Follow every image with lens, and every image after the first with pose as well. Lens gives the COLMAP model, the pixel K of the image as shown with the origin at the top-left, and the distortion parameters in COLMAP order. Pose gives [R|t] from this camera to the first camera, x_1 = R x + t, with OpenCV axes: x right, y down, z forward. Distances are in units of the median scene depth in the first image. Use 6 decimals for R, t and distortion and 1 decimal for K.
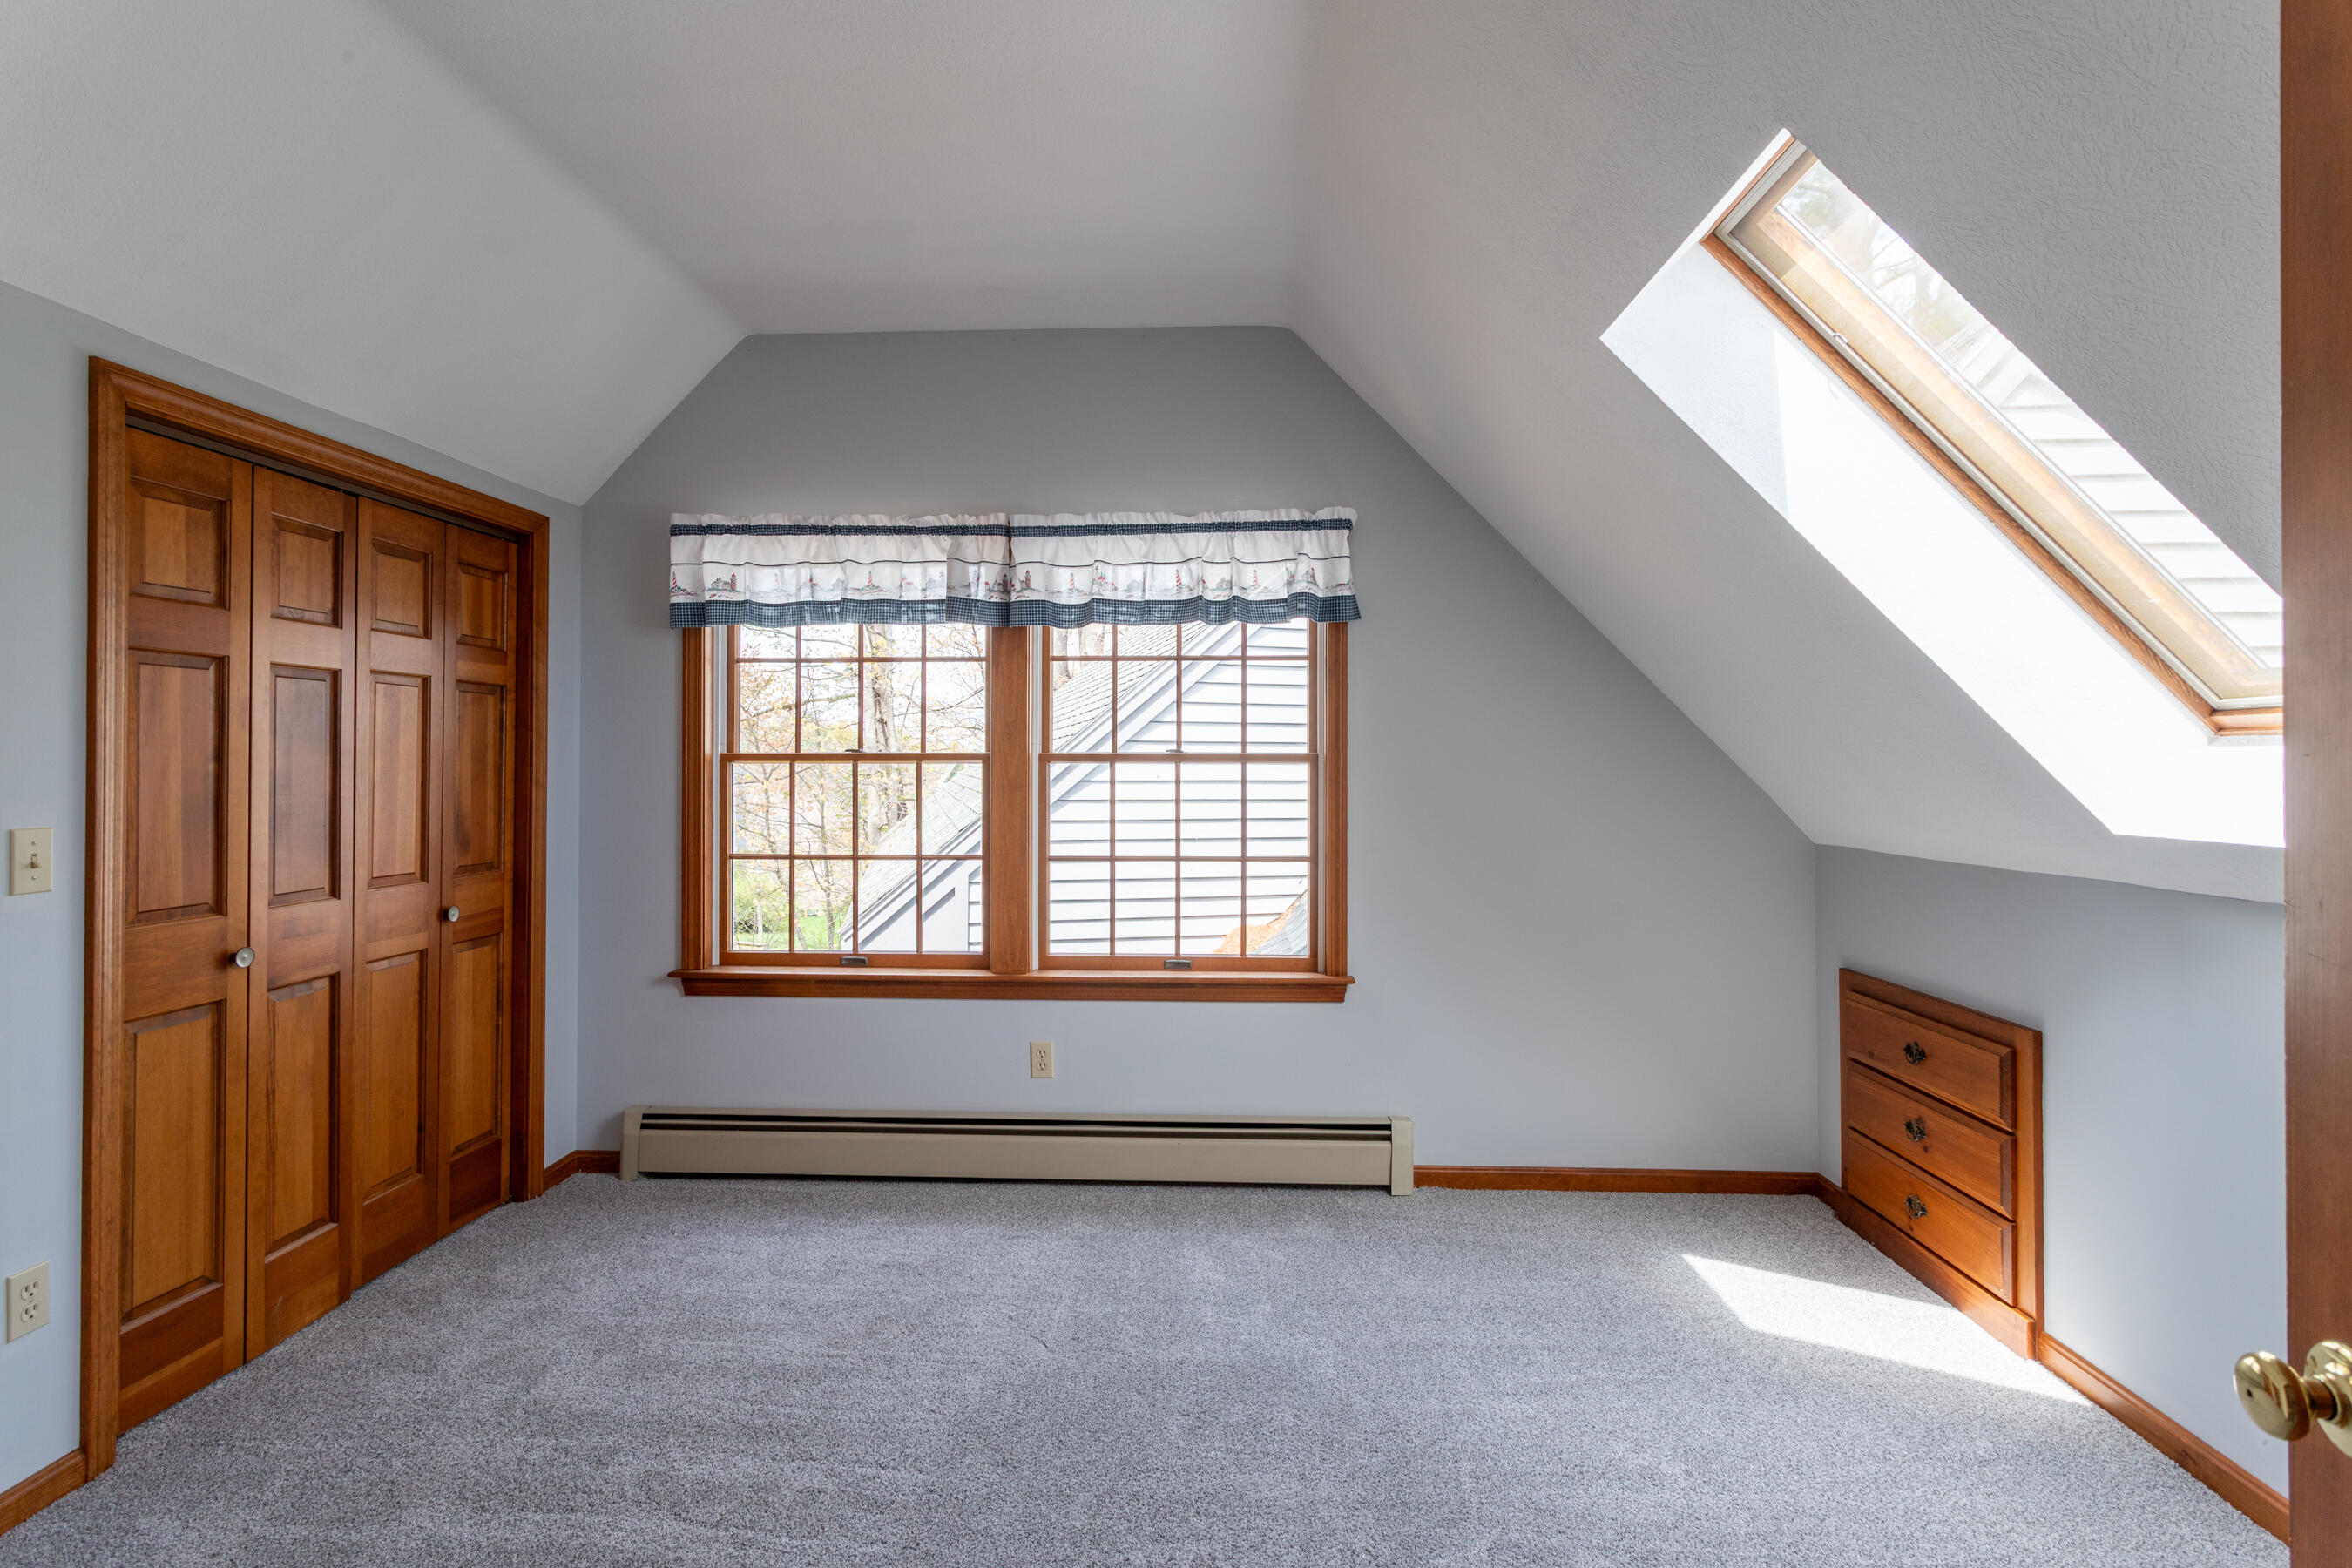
lens RADIAL K [[1030.7, 0, 1176.0], [0, 1030.7, 784.0], [0, 0, 1]] dist [0.001218, 0.000015]
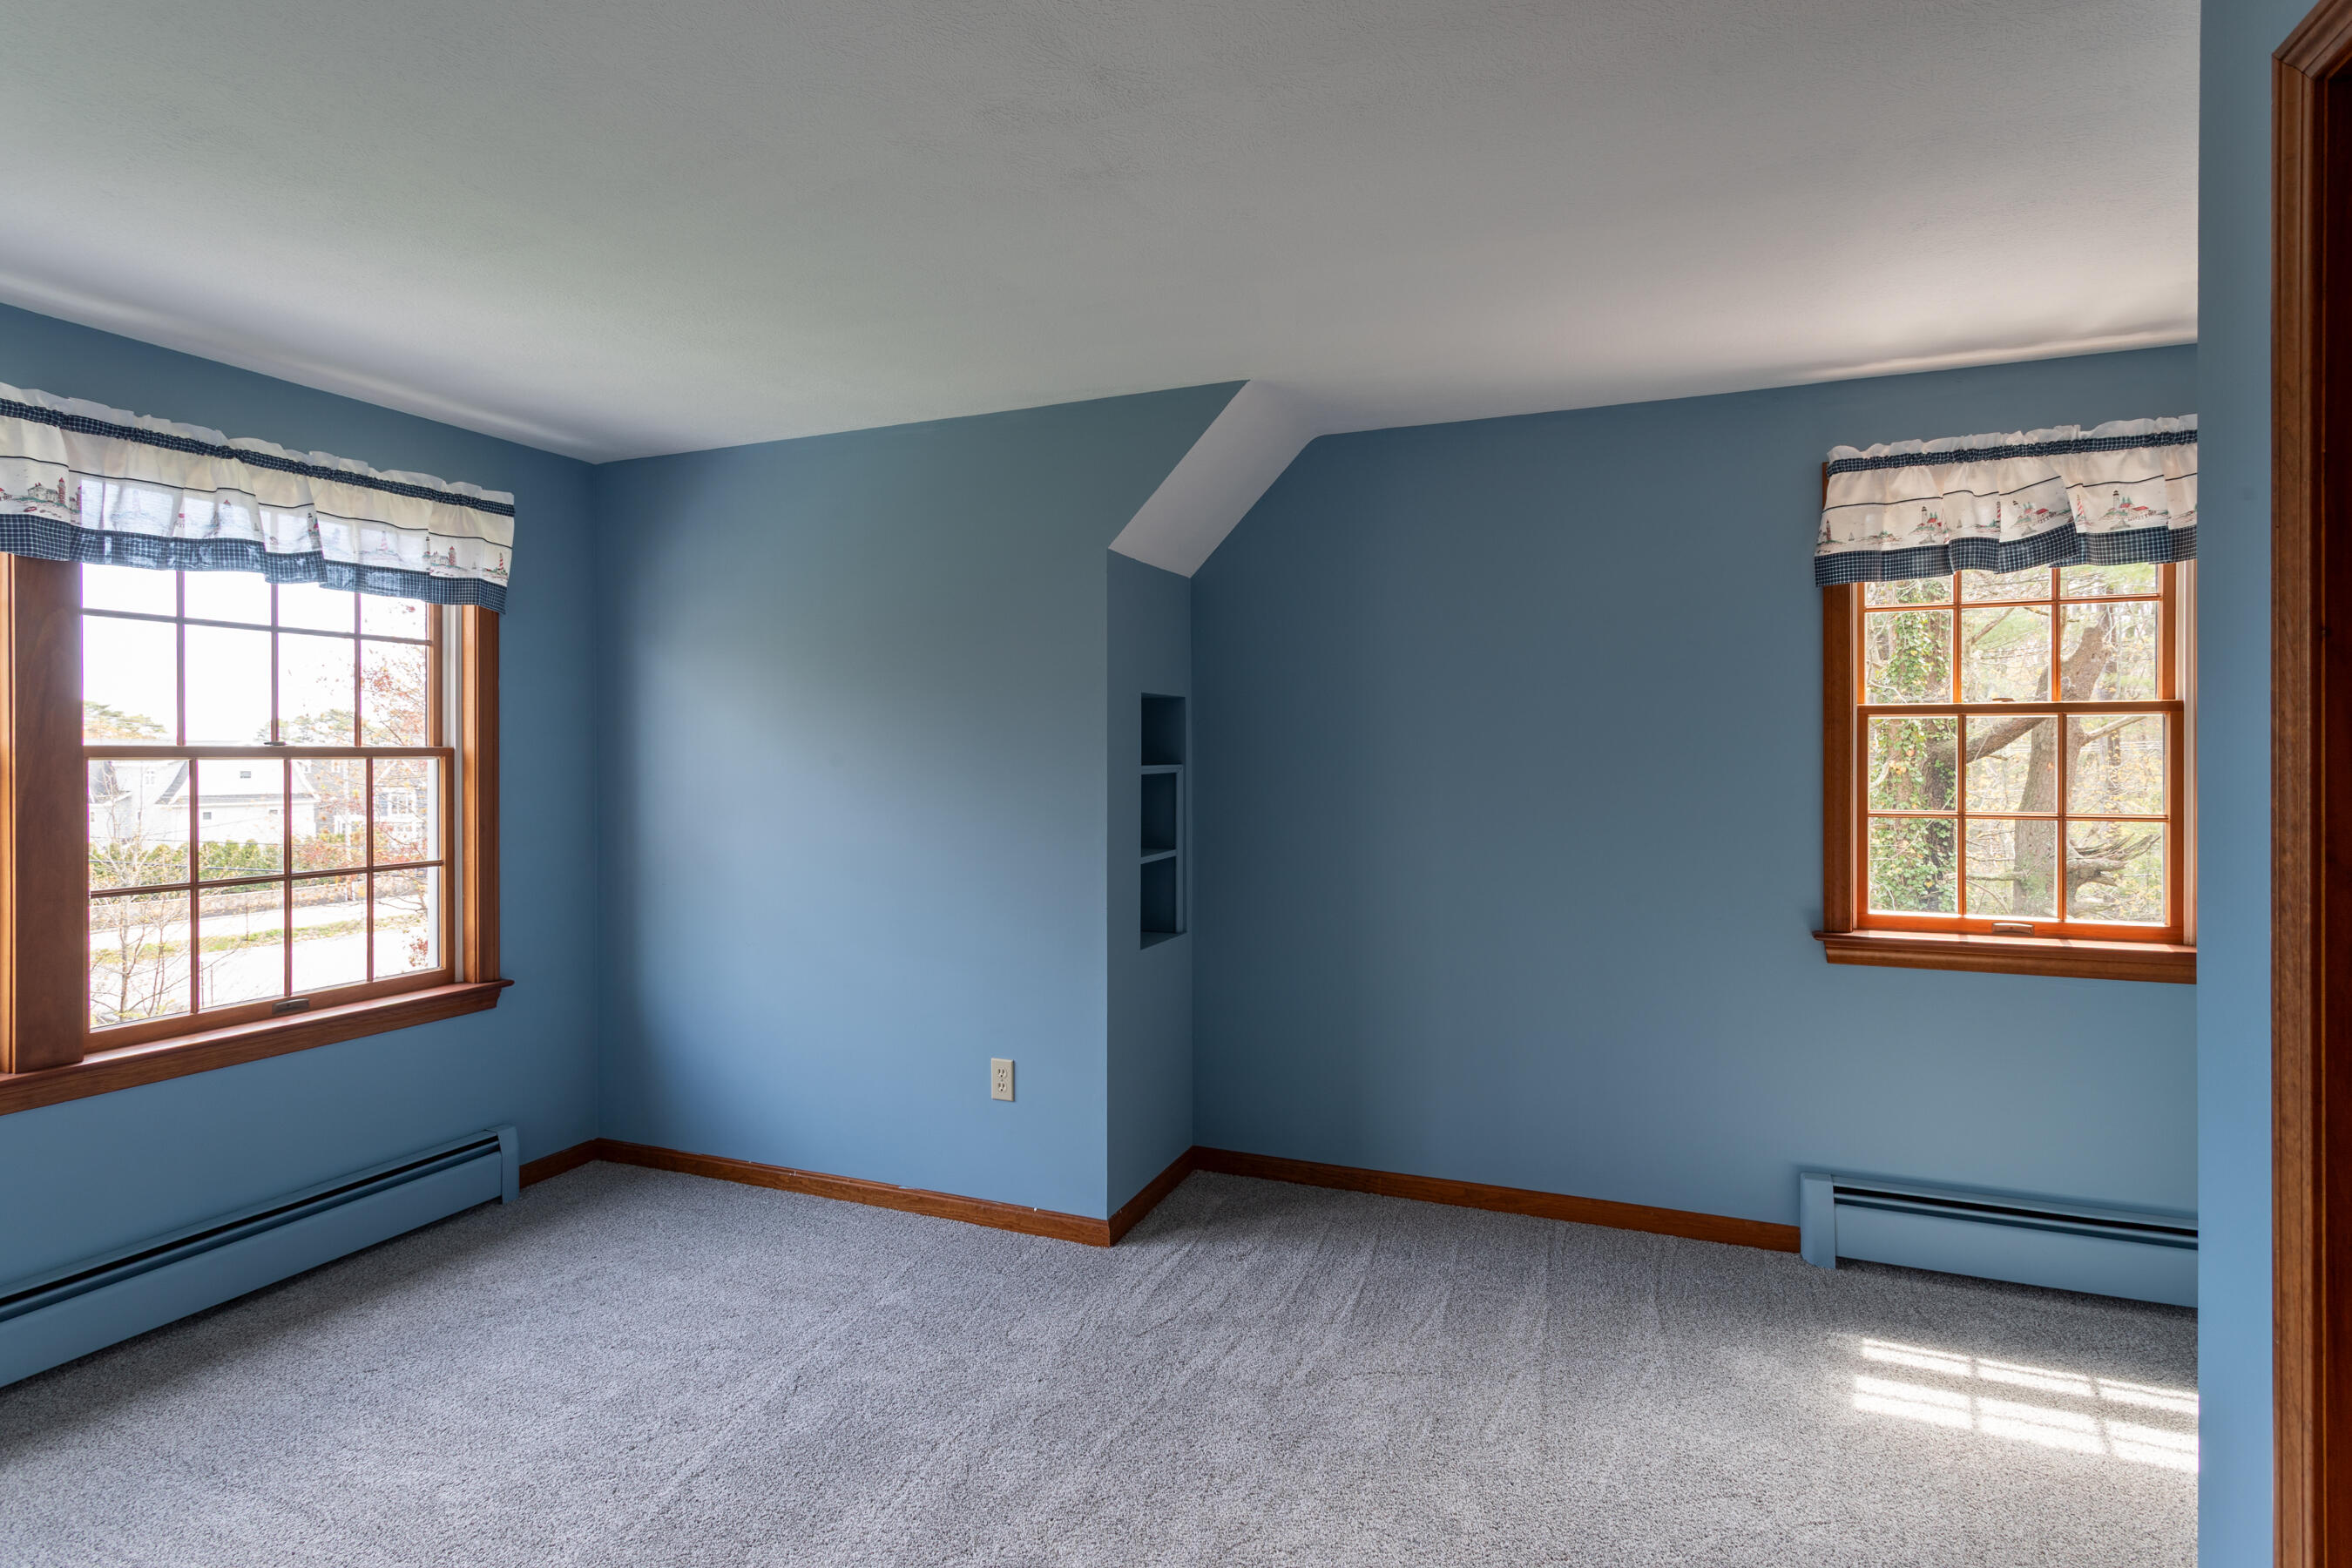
lens RADIAL K [[1203.3, 0, 1176.0], [0, 1203.3, 784.0], [0, 0, 1]] dist [0.000069, -0.000090]
pose [[0.335173, -0.017639, 0.941992, -0.677769], [0.014191, 0.999806, 0.013673, -0.001452], [-0.942050, 0.008785, 0.335358, 0.032330]]
